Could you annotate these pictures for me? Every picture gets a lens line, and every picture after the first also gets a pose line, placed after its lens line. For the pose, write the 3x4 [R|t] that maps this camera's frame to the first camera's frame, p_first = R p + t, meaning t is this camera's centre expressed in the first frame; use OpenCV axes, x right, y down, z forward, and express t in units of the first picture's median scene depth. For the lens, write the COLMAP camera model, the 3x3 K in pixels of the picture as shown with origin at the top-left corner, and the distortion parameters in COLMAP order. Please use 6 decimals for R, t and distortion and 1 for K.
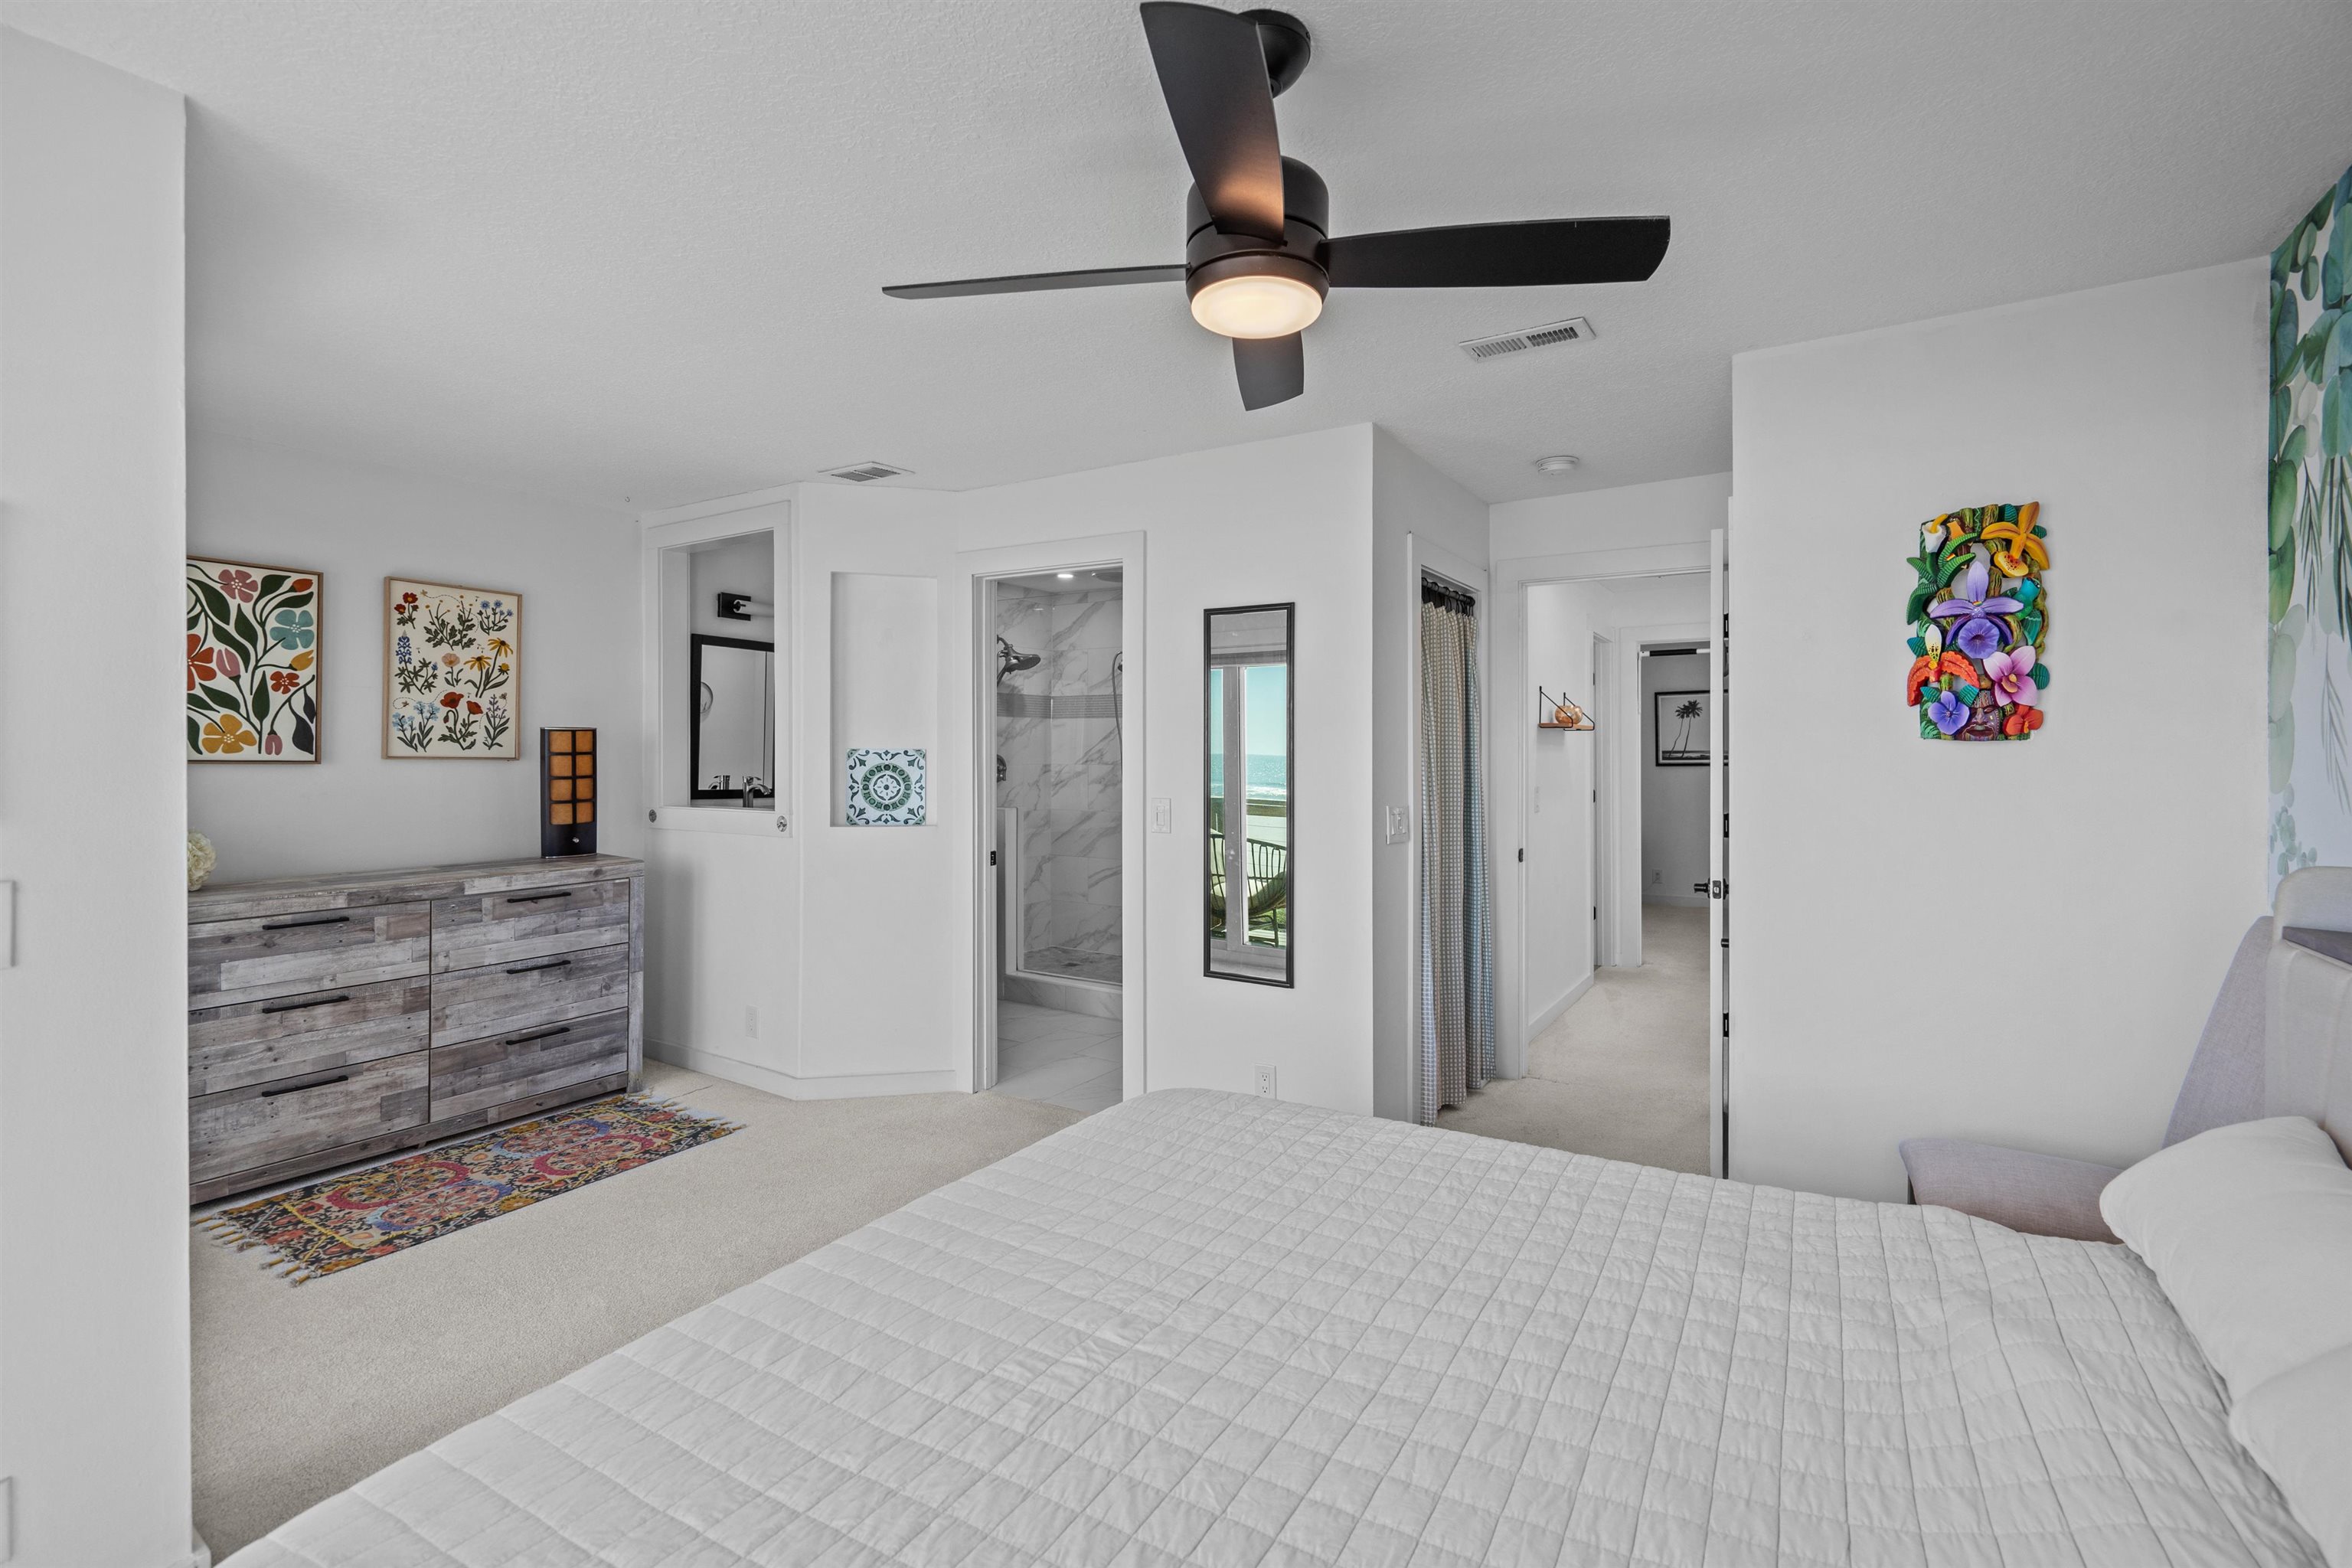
lens RADIAL K [[1092.7, 0, 1181.0], [0, 1092.7, 763.5], [0, 0, 1]] dist [-0.002010, -0.000251]
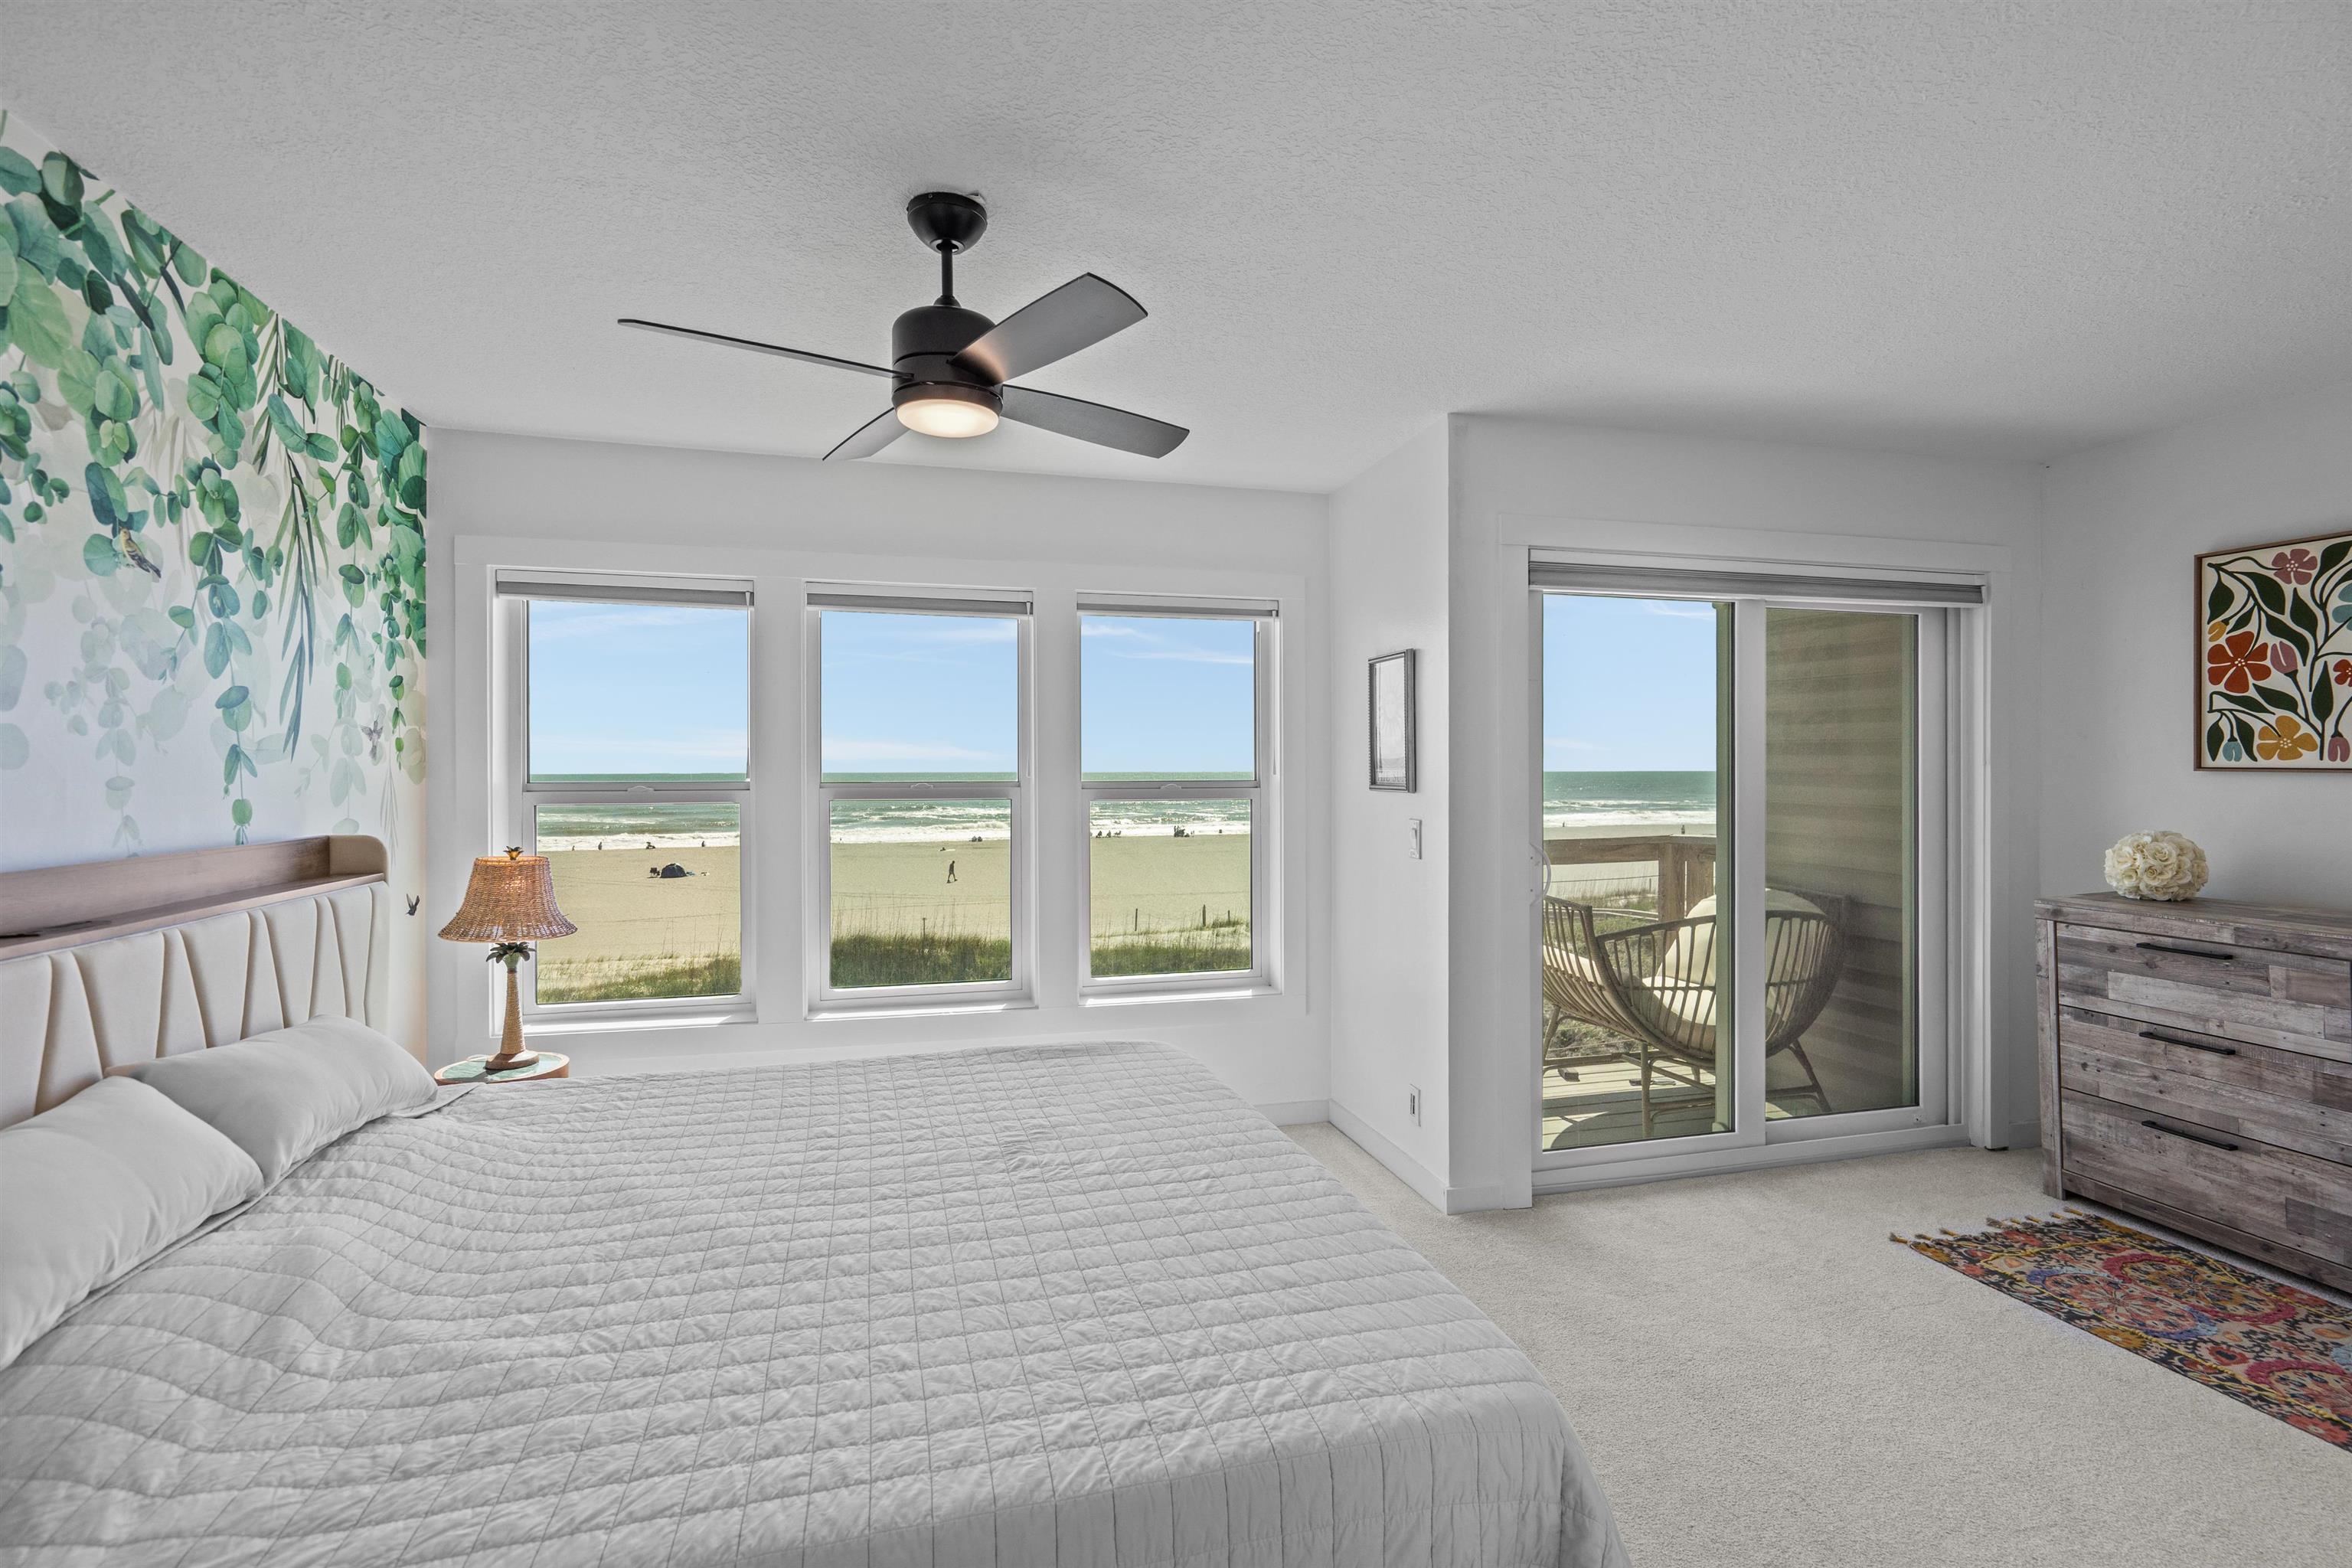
lens RADIAL K [[1067.6, 0, 1181.3], [0, 1067.6, 775.4], [0, 0, 1]] dist [-0.001596, 0.000863]
pose [[-0.690173, 0.007002, -0.723611, 0.372325], [-0.002630, 0.999922, 0.012185, -0.005019], [0.723640, 0.010313, -0.690101, 0.962105]]
